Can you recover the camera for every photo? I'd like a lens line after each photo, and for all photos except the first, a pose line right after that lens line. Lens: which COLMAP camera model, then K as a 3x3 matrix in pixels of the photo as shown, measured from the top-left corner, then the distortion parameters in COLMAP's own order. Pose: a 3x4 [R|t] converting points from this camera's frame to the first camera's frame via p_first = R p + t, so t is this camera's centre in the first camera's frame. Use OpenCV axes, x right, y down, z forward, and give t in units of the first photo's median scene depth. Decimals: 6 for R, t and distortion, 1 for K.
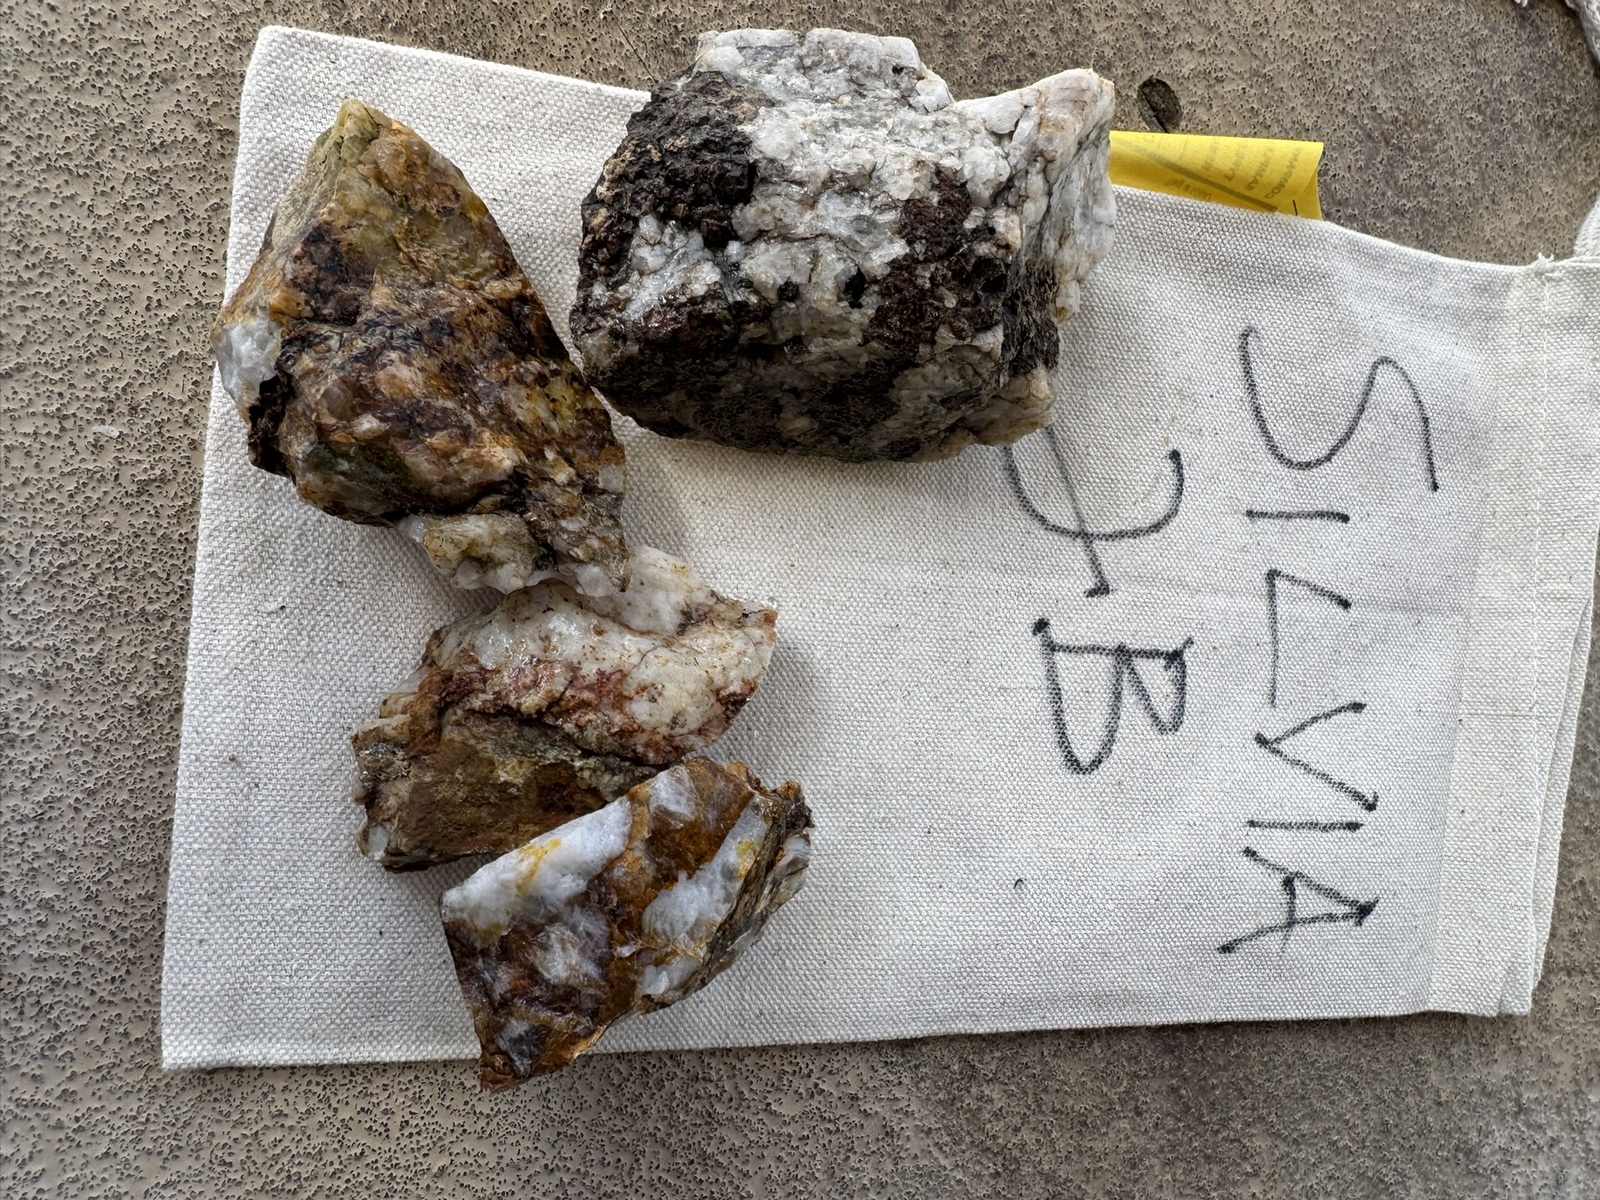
lens RADIAL K [[1264.2, 0, 800.0], [0, 1264.2, 600.0], [0, 0, 1]] dist [0.004563, -0.012376]
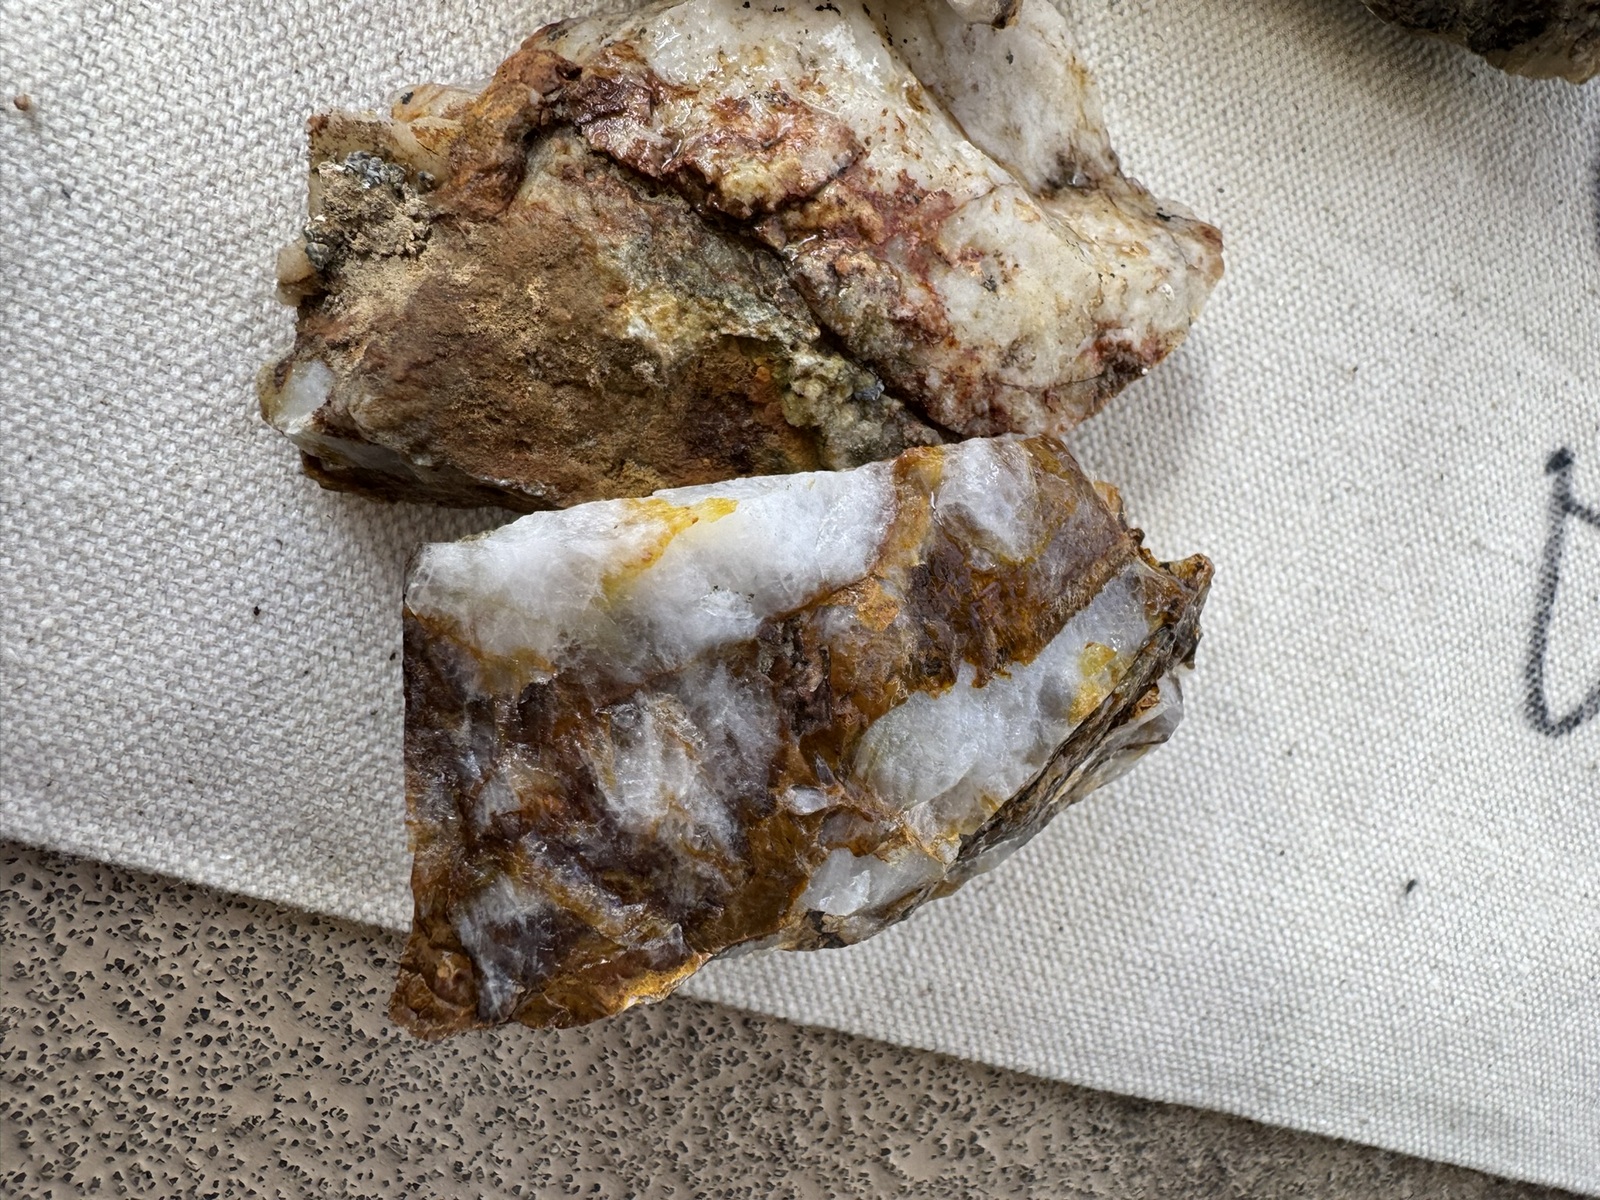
lens RADIAL K [[1264.2, 0, 800.0], [0, 1264.2, 600.0], [0, 0, 1]] dist [0.004563, -0.012376]
pose [[0.956819, 0.288314, 0.037042, -0.165792], [-0.290031, 0.955422, 0.055227, 0.180836], [-0.019468, -0.063586, 0.997786, 0.553328]]
